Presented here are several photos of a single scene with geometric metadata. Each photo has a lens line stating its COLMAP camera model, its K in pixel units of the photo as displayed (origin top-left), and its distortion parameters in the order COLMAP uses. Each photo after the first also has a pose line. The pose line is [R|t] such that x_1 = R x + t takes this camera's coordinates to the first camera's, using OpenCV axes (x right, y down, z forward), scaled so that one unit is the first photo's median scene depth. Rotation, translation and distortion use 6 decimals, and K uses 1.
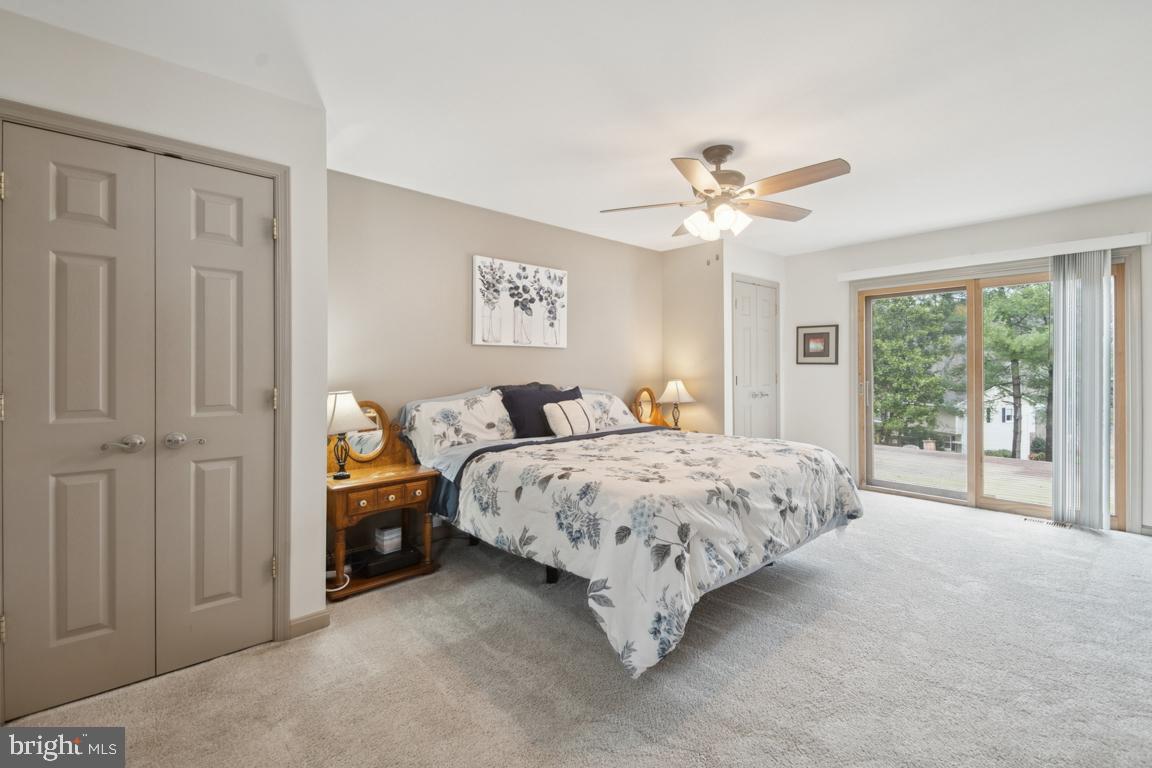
lens RADIAL K [[495.2, 0, 562.4], [0, 495.2, 369.0], [0, 0, 1]] dist [0.005182, -0.001134]
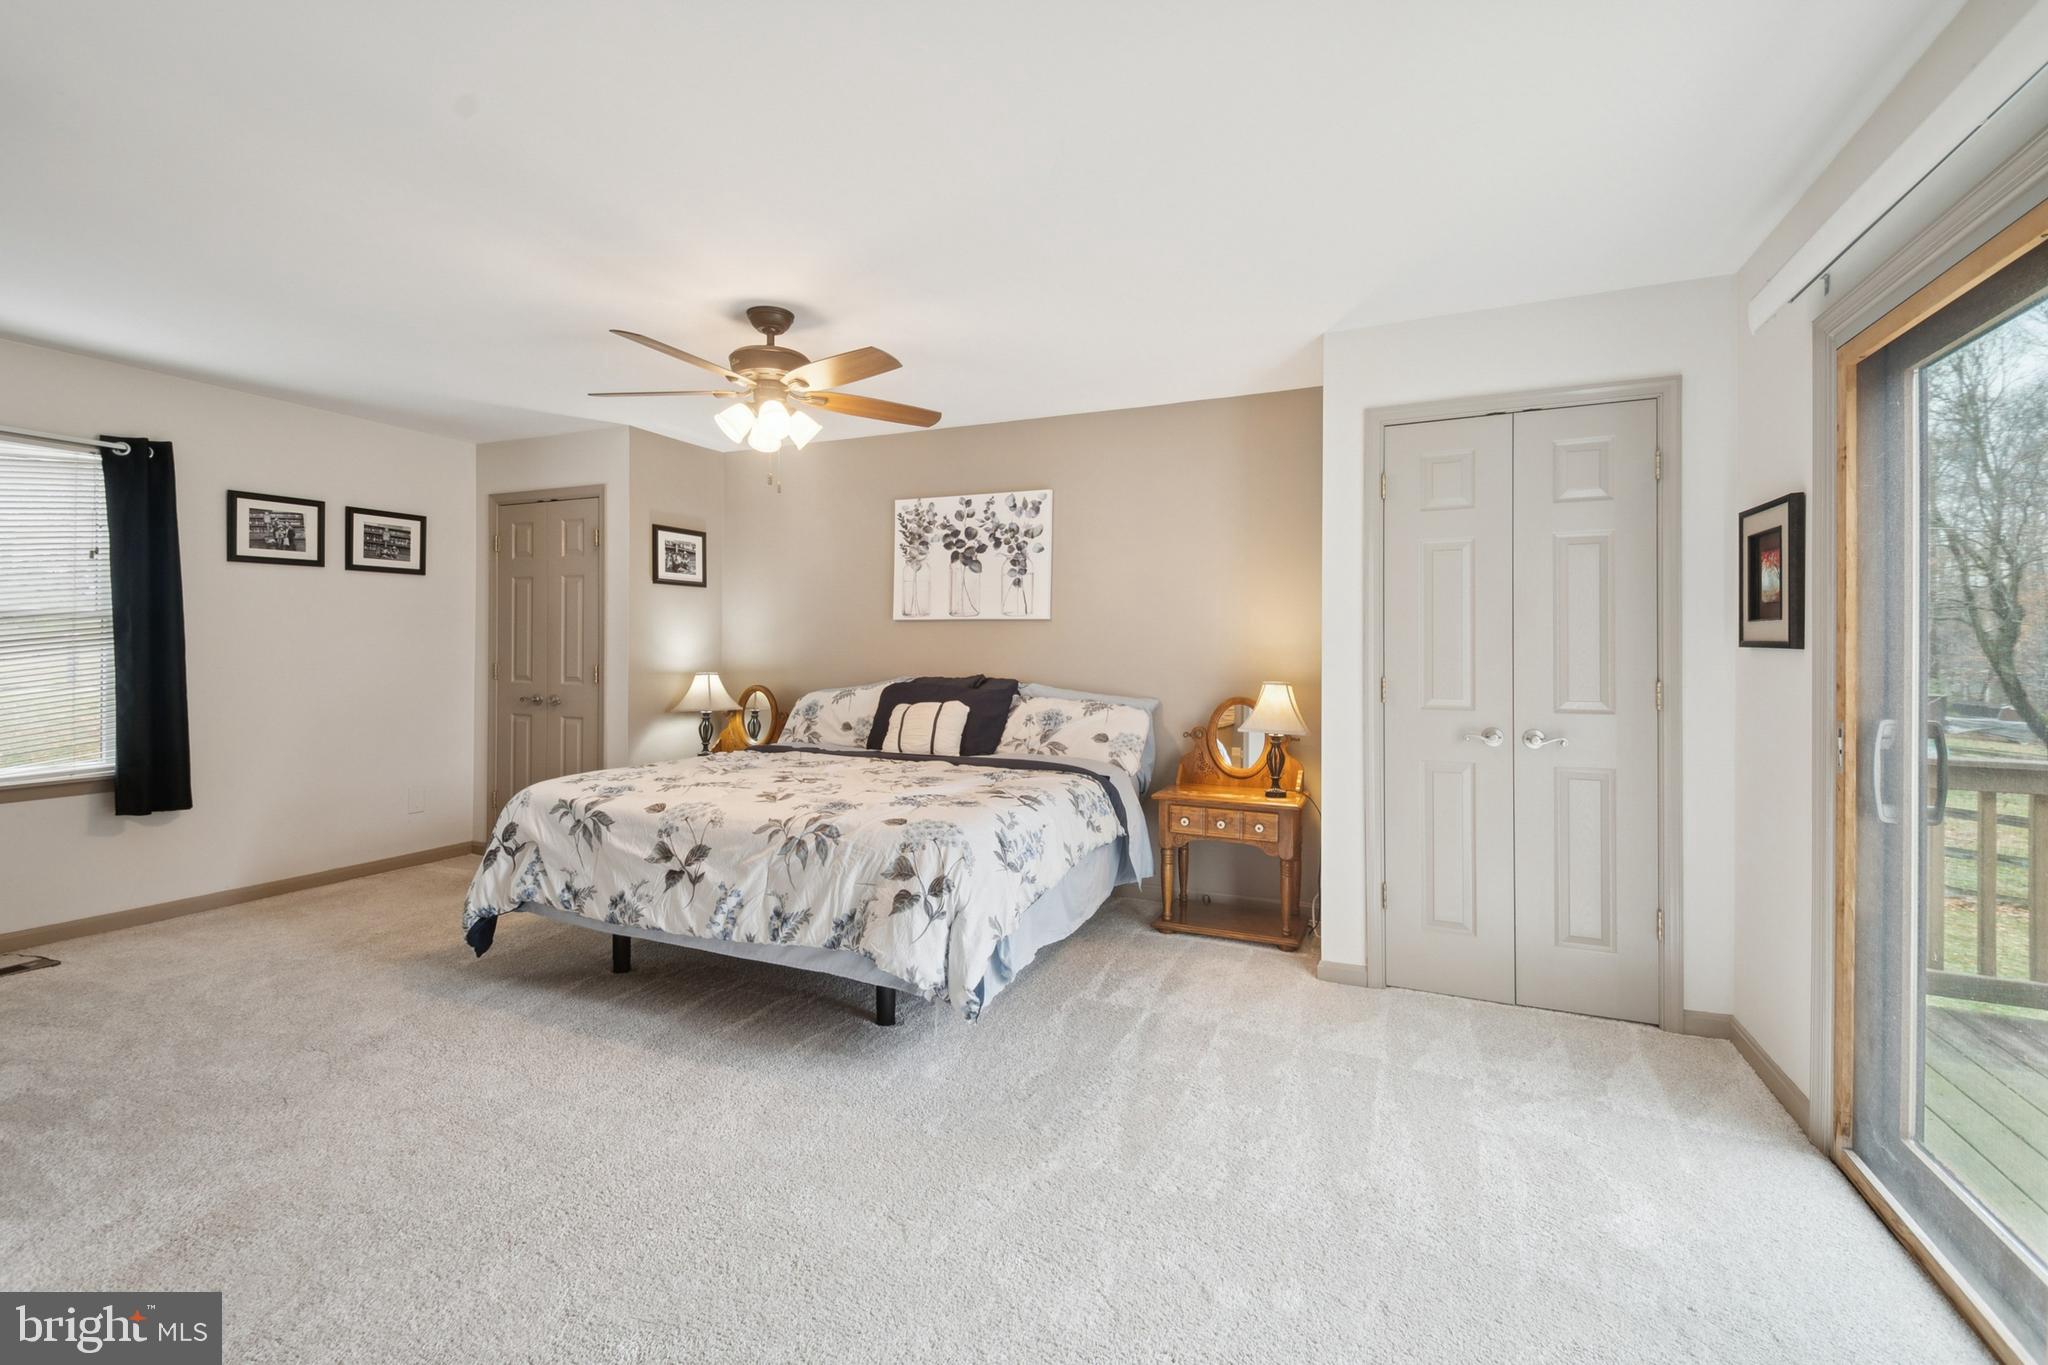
lens RADIAL K [[880.4, 0, 1012.0], [0, 880.4, 649.3], [0, 0, 1]] dist [0.005182, -0.001134]
pose [[0.421959, 0.003444, -0.906609, 1.024220], [-0.008270, 0.999966, -0.000050, -0.006130], [0.906577, 0.007519, 0.421973, 0.558701]]
